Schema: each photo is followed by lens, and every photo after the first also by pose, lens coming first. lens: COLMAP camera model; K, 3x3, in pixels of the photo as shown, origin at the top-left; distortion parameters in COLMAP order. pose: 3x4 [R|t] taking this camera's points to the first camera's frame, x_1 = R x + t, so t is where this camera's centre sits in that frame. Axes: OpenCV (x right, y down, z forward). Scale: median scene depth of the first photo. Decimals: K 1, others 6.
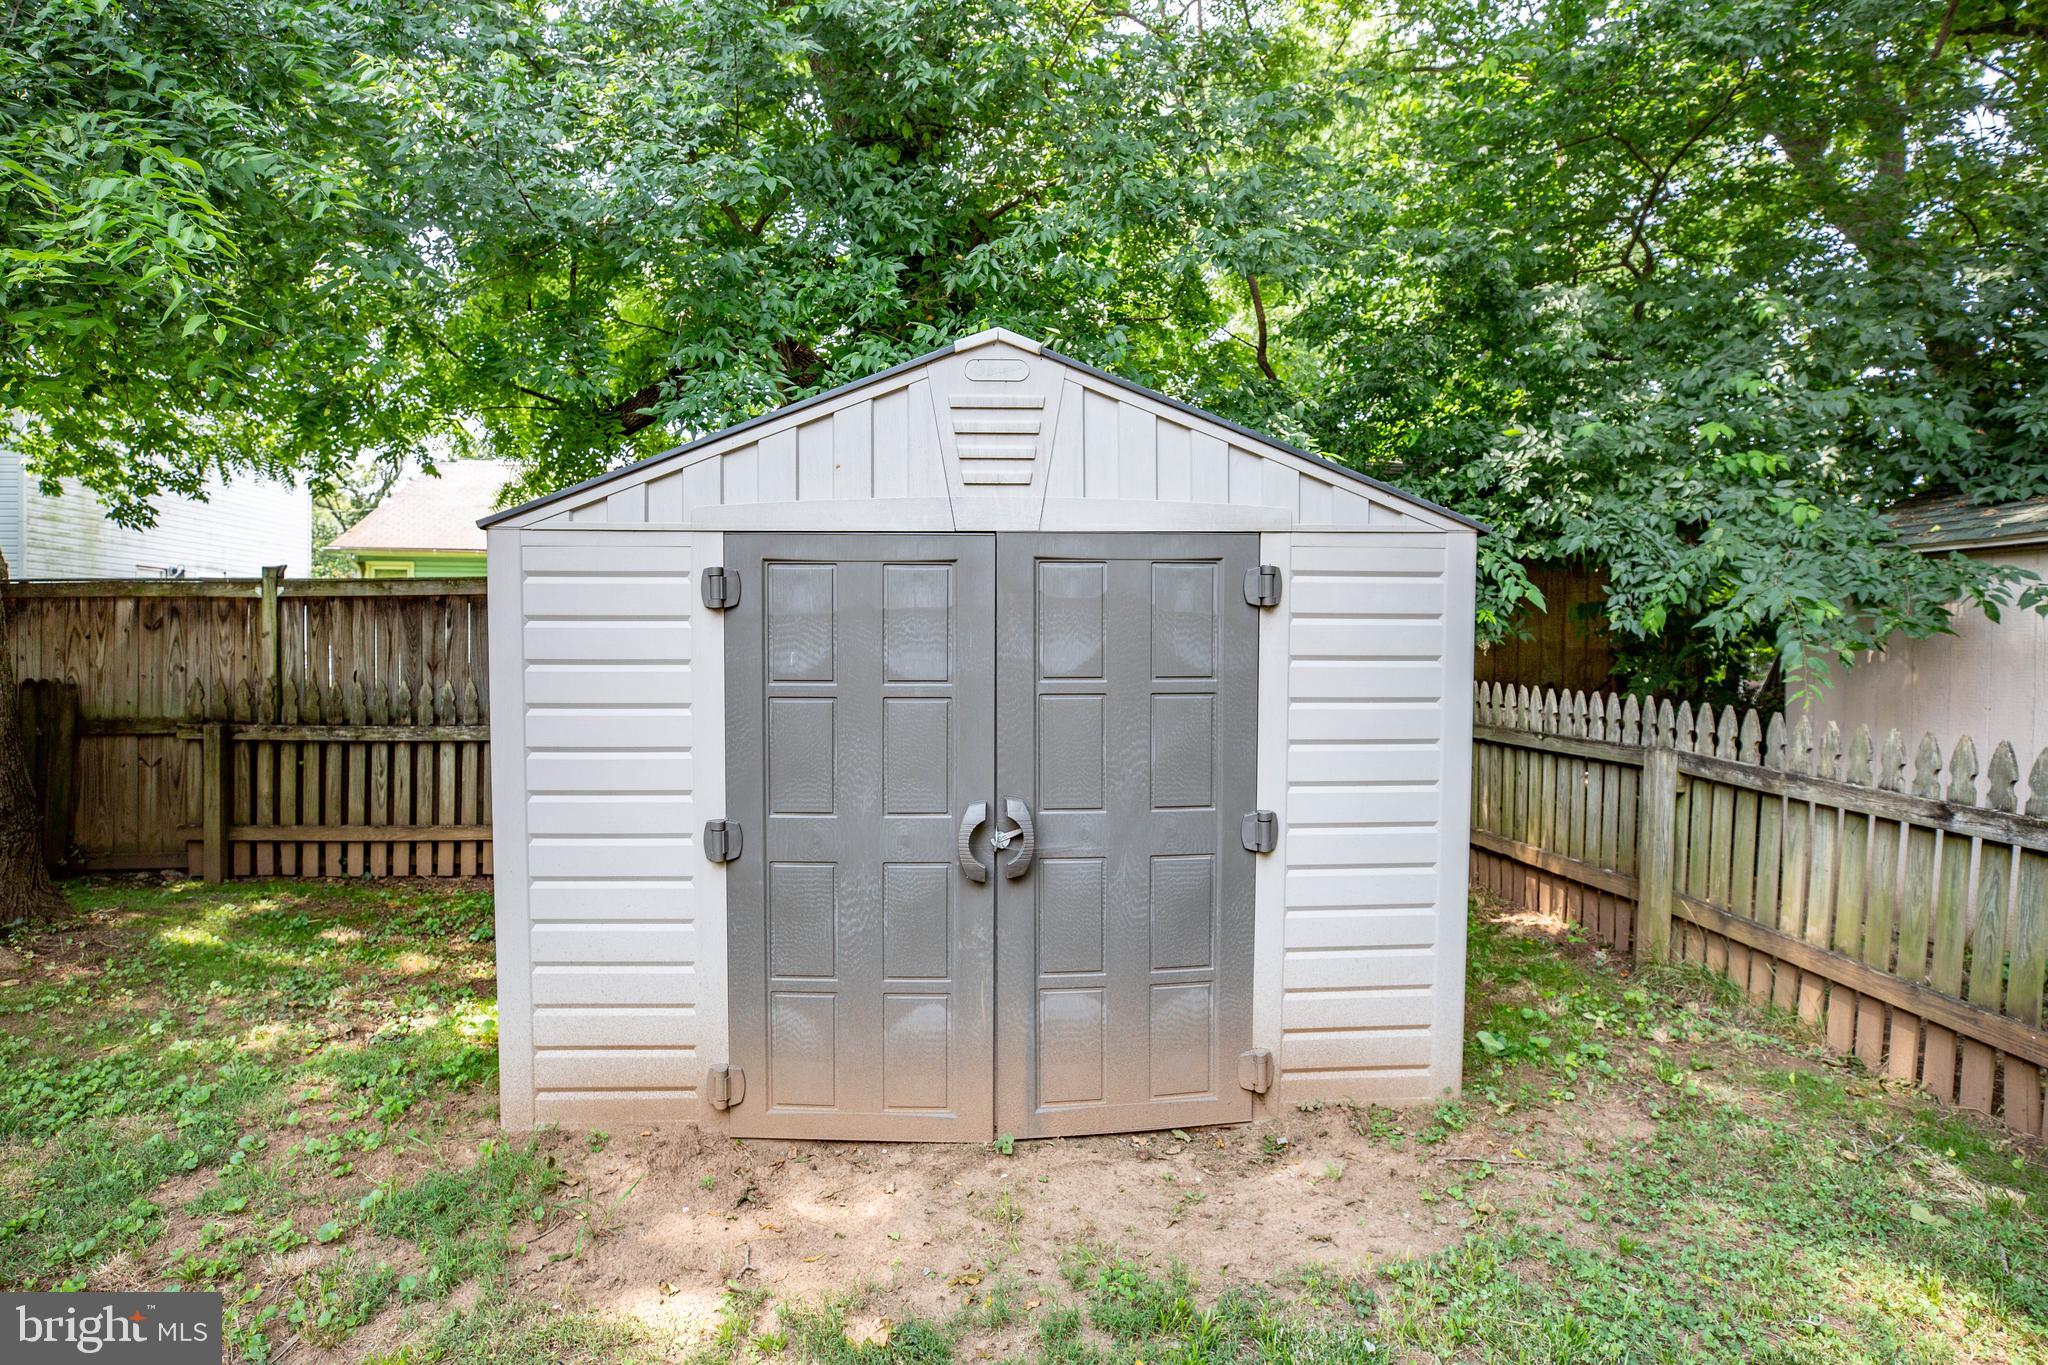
lens RADIAL K [[1140.8, 0, 1000.0], [0, 1140.8, 669.8], [0, 0, 1]] dist [-0.036693, 0.023003]
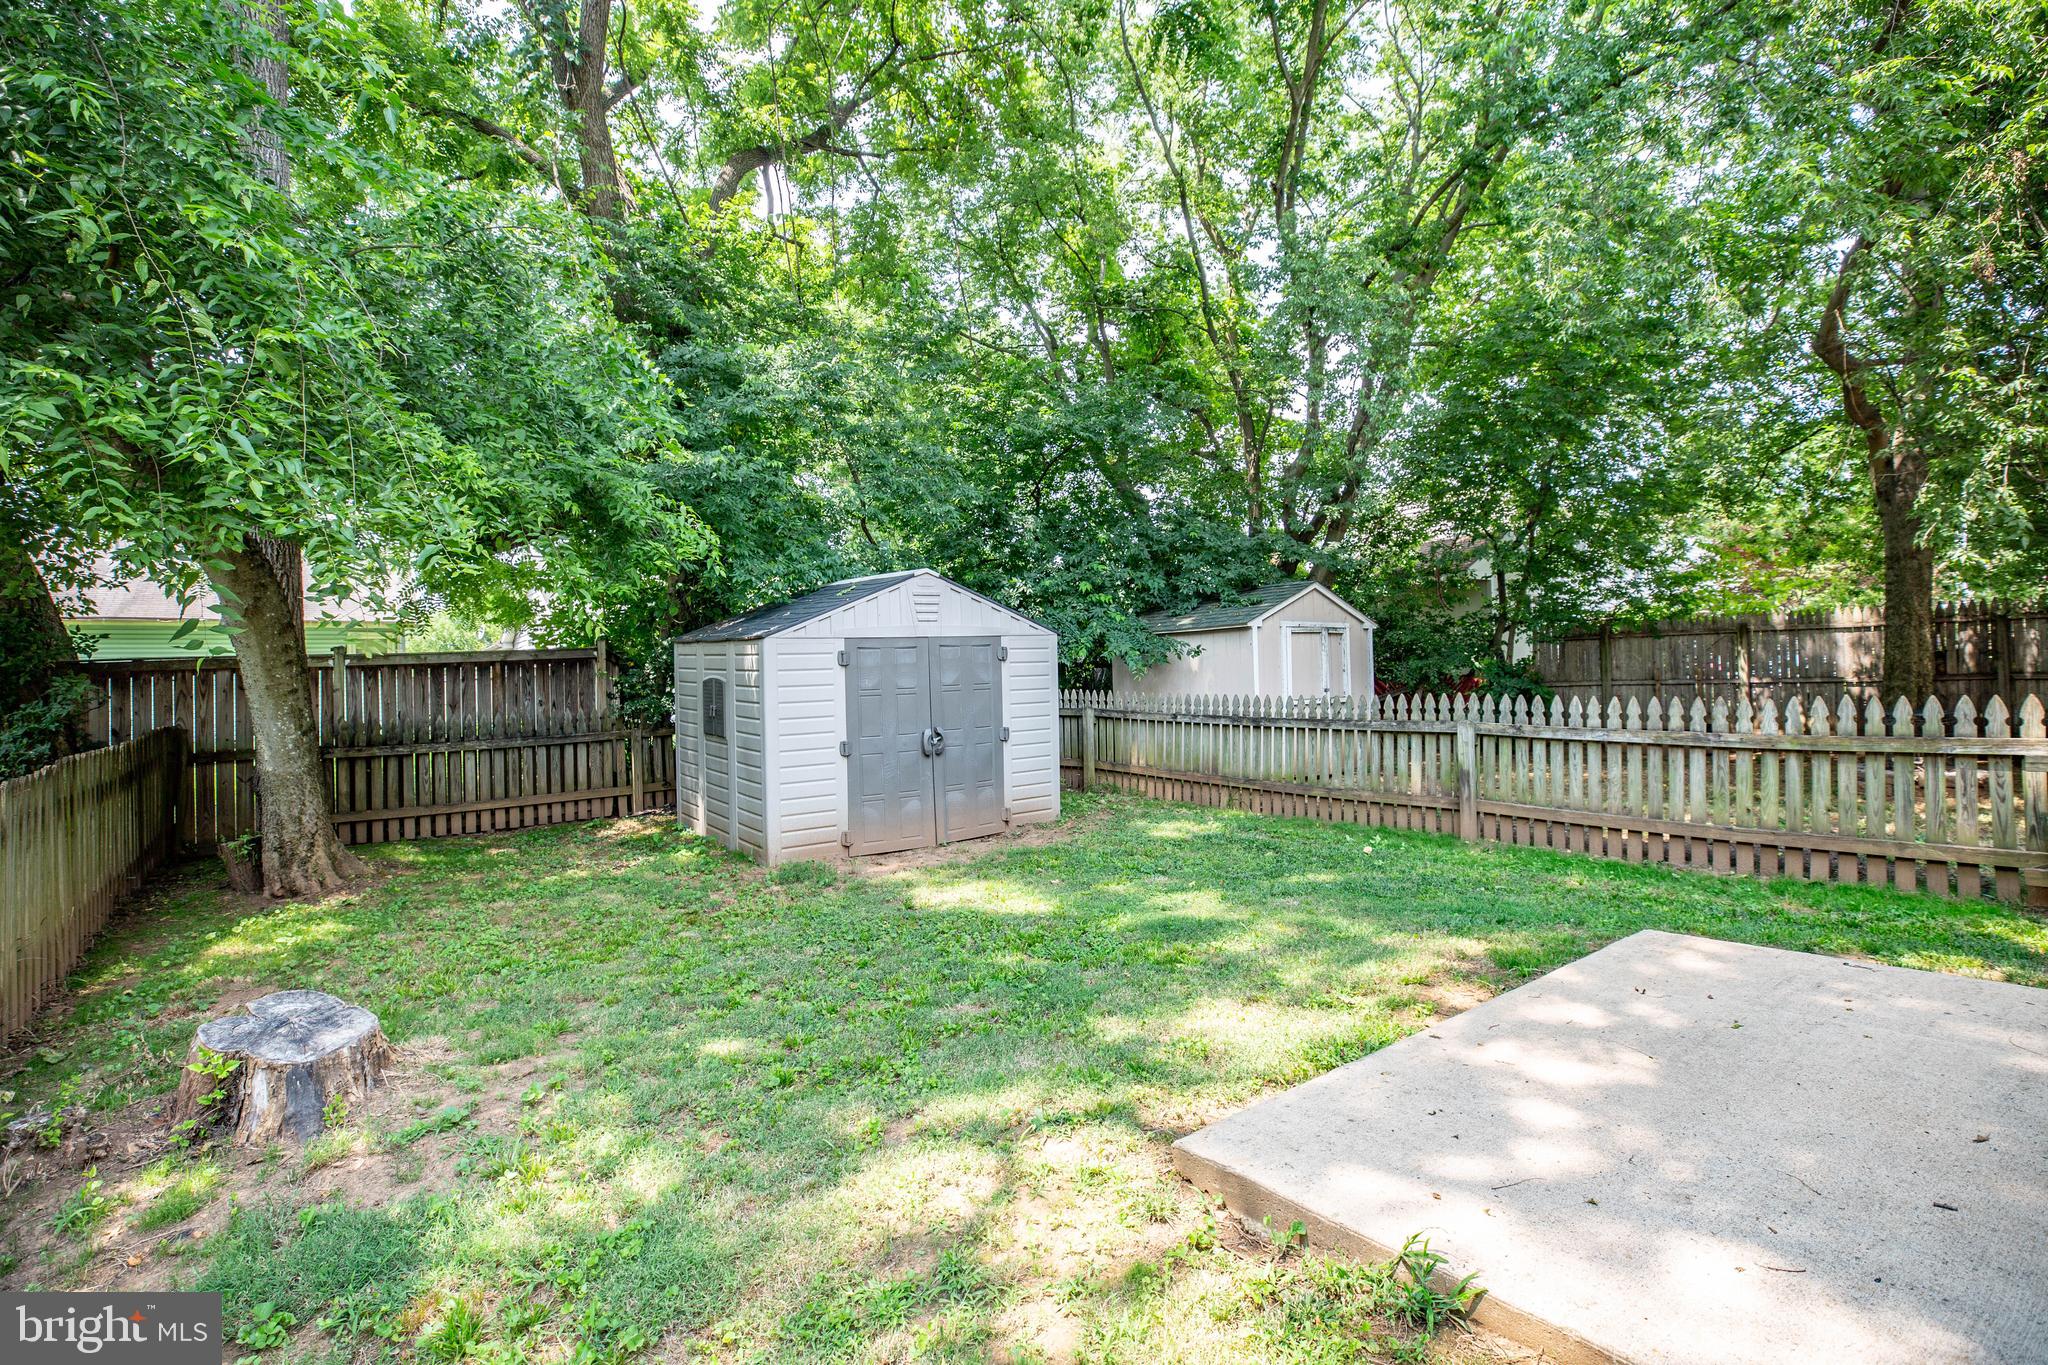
lens RADIAL K [[917.6, 0, 986.4], [0, 917.6, 680.3], [0, 0, 1]] dist [-0.003015, -0.000048]
pose [[0.854981, -0.034771, 0.517493, -0.934056], [0.047702, 0.998793, -0.011701, 0.022013], [-0.516461, 0.034690, 0.855608, -0.935684]]
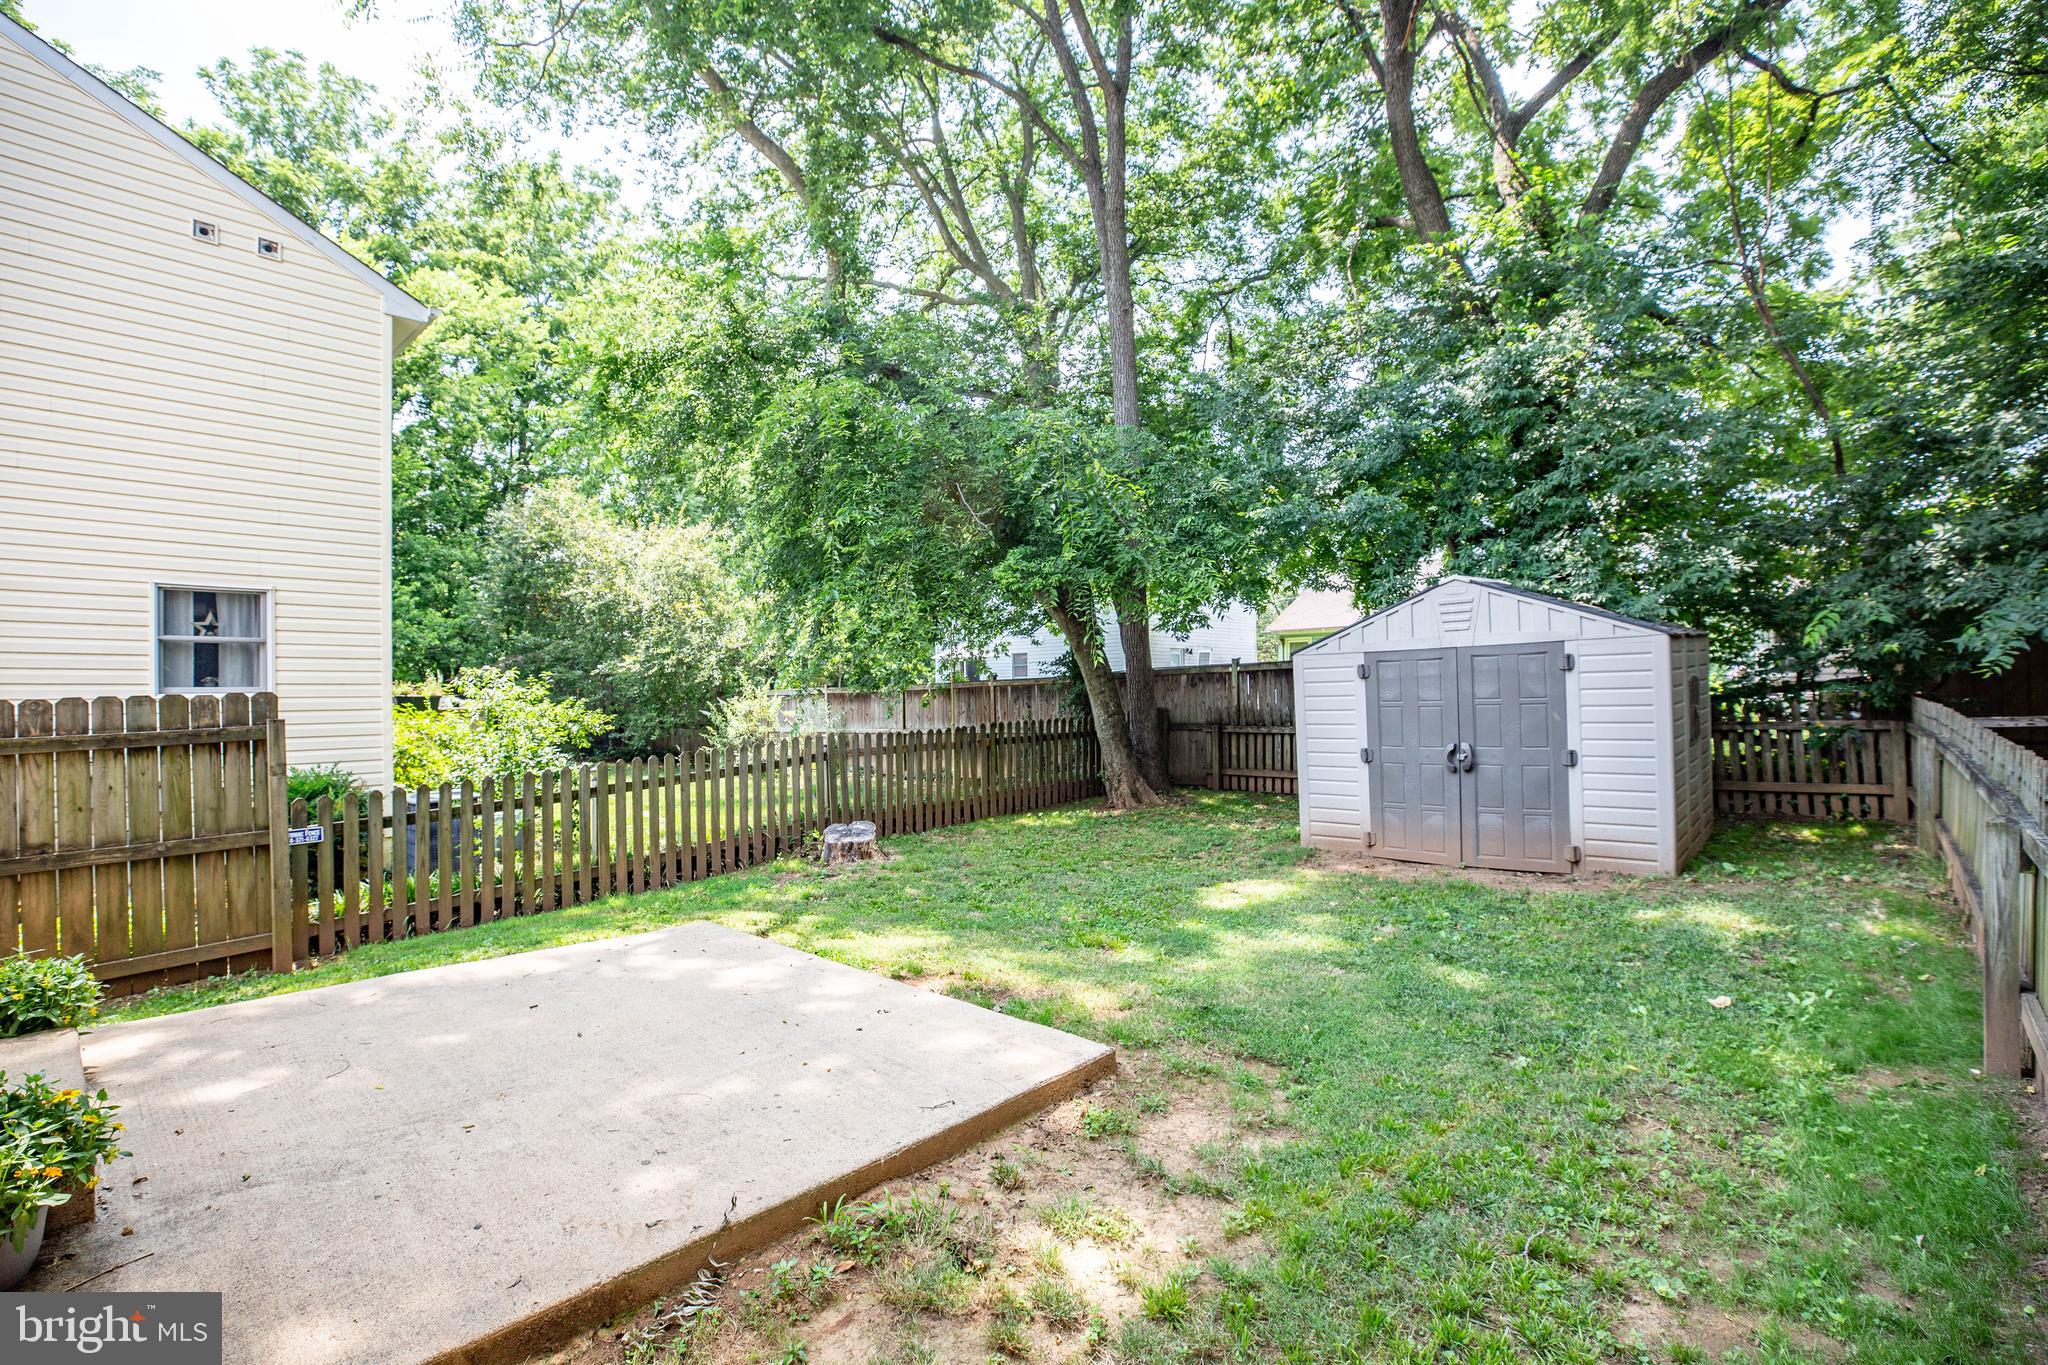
lens RADIAL K [[912.7, 0, 1074.2], [0, 912.7, 698.2], [0, 0, 1]] dist [-0.026189, 0.008258]
pose [[0.732389, -0.019076, -0.680620, 0.697850], [0.015531, 0.999815, -0.011310, 0.013004], [0.680710, -0.002288, 0.732550, -1.081413]]
